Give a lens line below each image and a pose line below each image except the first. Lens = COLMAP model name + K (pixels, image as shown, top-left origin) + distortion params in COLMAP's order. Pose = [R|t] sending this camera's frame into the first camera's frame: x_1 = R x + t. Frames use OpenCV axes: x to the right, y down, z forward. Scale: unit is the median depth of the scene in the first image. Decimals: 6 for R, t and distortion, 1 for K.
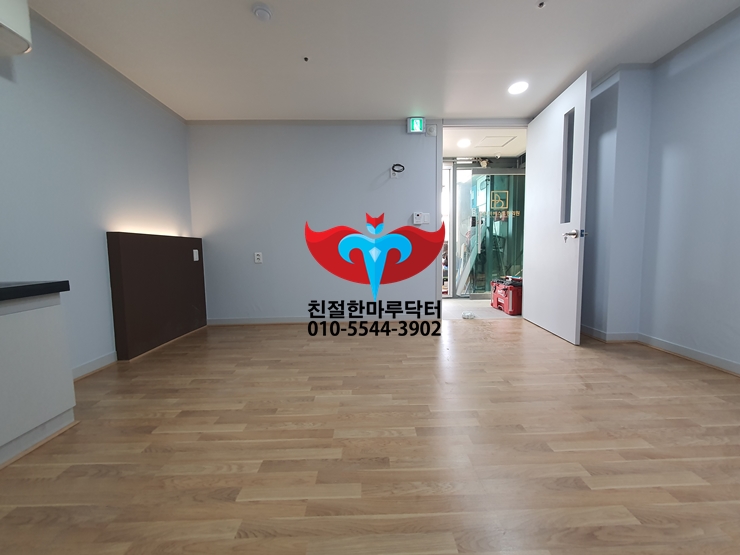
lens RADIAL K [[298.0, 0, 366.3], [0, 298.0, 272.2], [0, 0, 1]] dist [-0.013527, -0.000139]
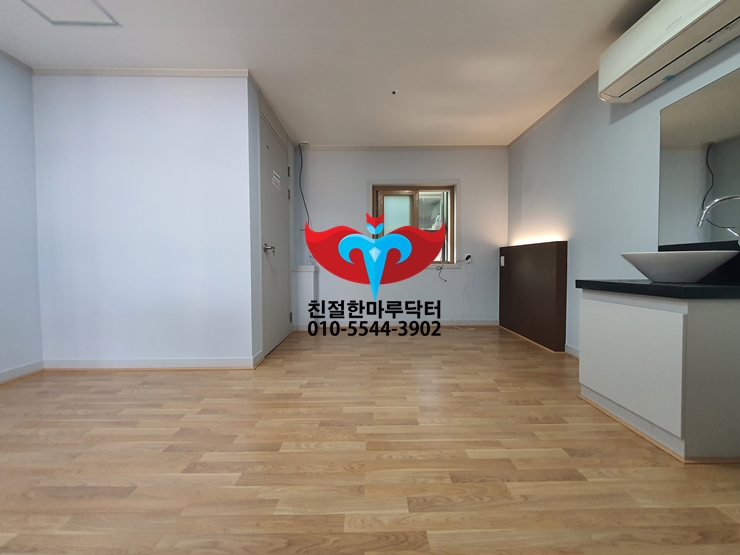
lens RADIAL K [[298.0, 0, 367.7], [0, 298.0, 275.3], [0, 0, 1]] dist [-0.013527, -0.000139]
pose [[-0.999760, 0.020268, 0.008288, -0.084154], [0.021078, 0.993320, 0.113455, -0.076427], [-0.005933, 0.113602, -0.993509, 1.186152]]
